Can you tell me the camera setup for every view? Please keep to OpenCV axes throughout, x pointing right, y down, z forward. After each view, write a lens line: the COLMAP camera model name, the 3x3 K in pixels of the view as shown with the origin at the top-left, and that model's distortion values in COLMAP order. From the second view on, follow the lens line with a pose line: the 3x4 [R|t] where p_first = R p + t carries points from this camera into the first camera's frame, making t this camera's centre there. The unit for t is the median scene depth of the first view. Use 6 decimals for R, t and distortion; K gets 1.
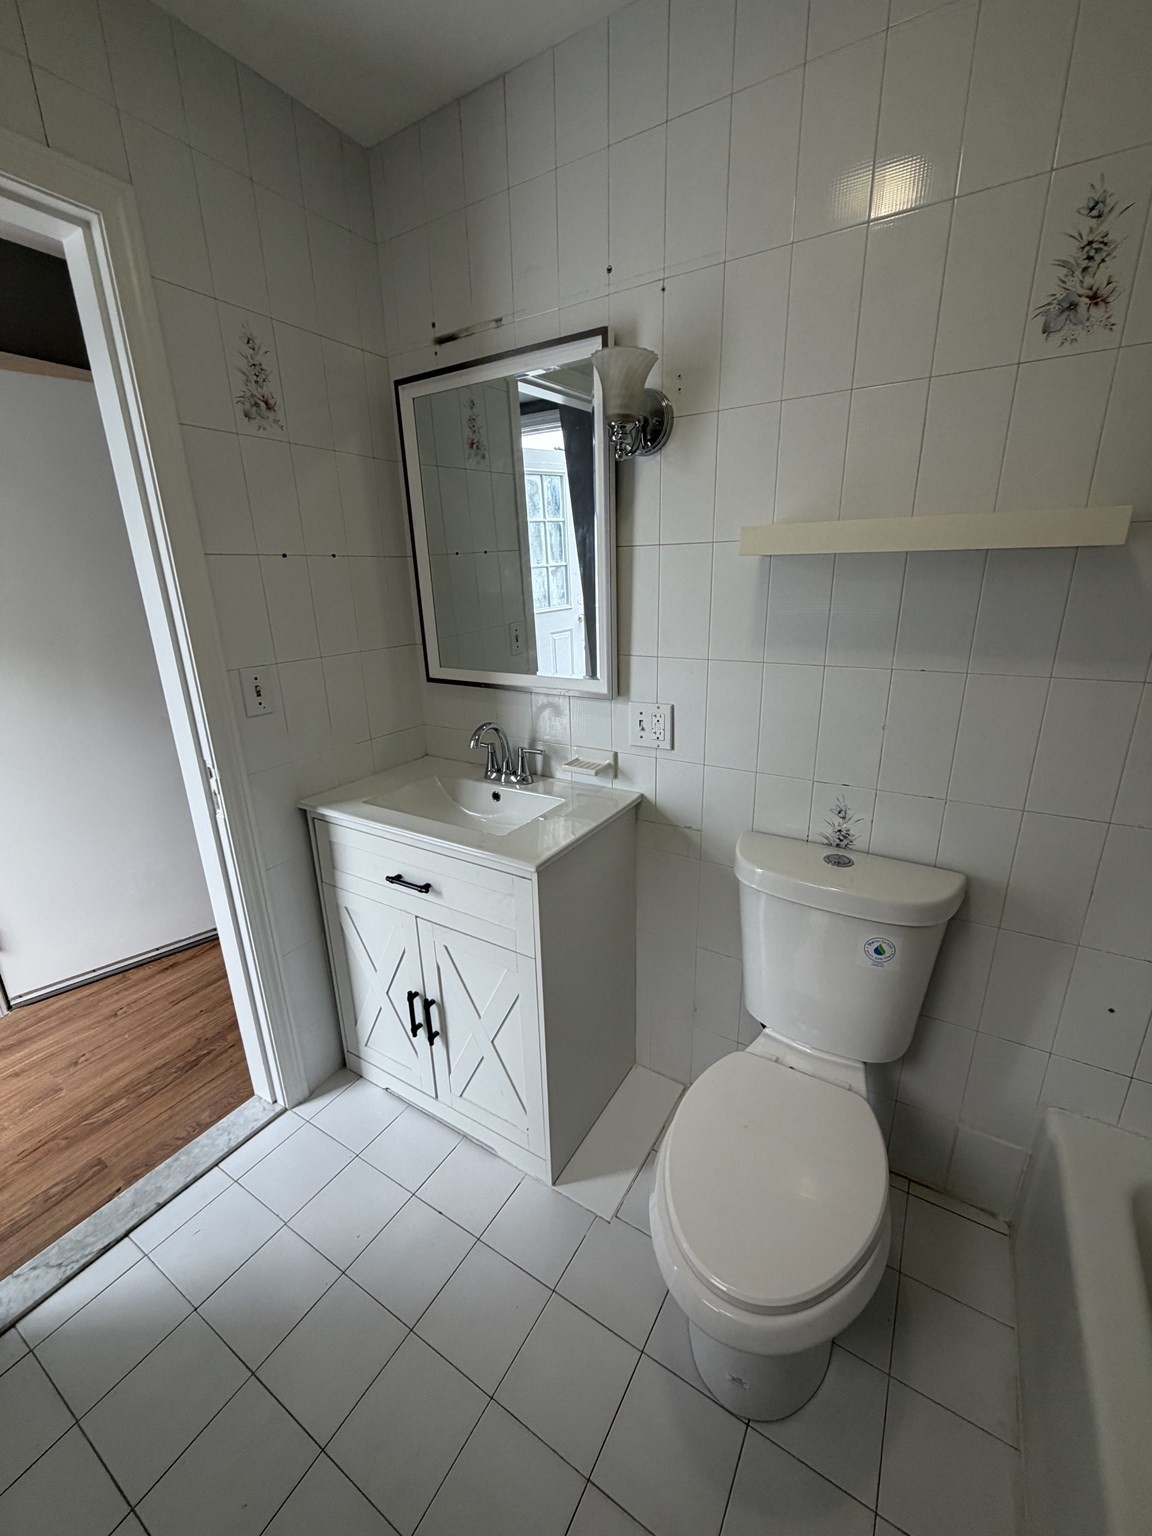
lens RADIAL K [[610.3, 0, 577.6], [0, 610.3, 767.9], [0, 0, 1]] dist [0.000092, 0.000268]
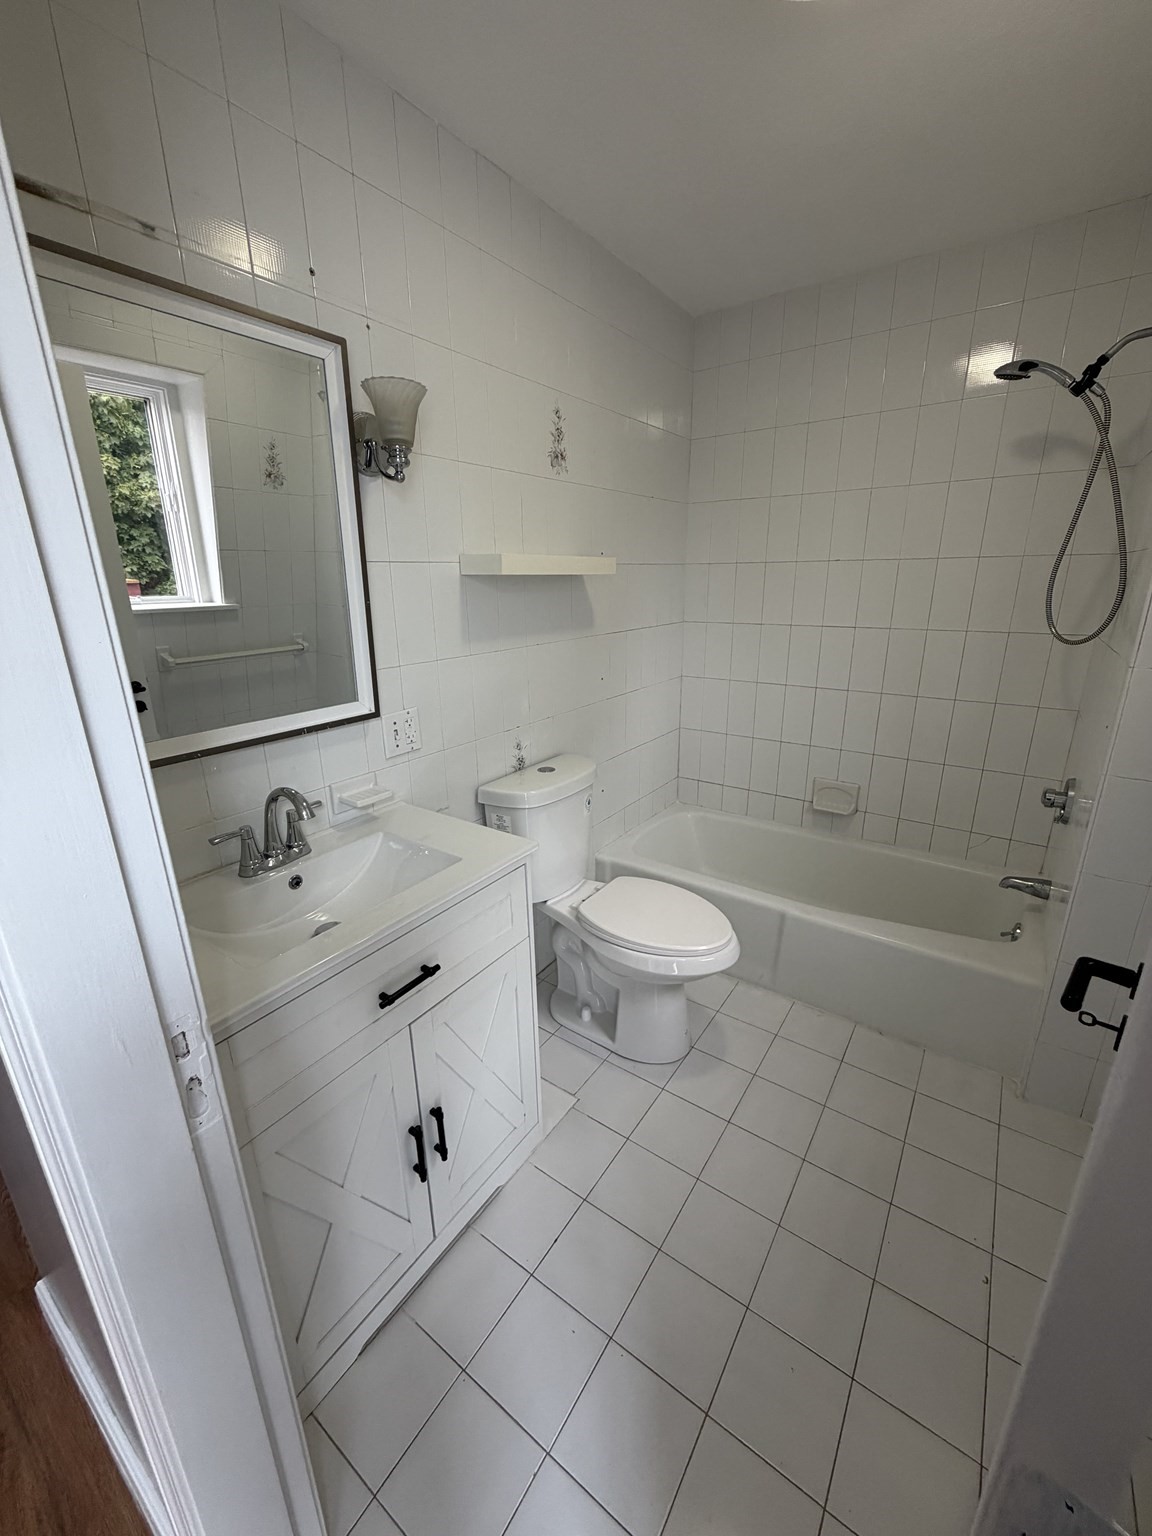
lens RADIAL K [[622.5, 0, 576.0], [0, 622.5, 768.0], [0, 0, 1]] dist [0.000754, 0.000103]
pose [[0.057913, -0.282404, 0.957546, -1.043100], [0.305171, 0.918251, 0.252358, -0.220812], [-0.950535, 0.277601, 0.139360, 0.671267]]
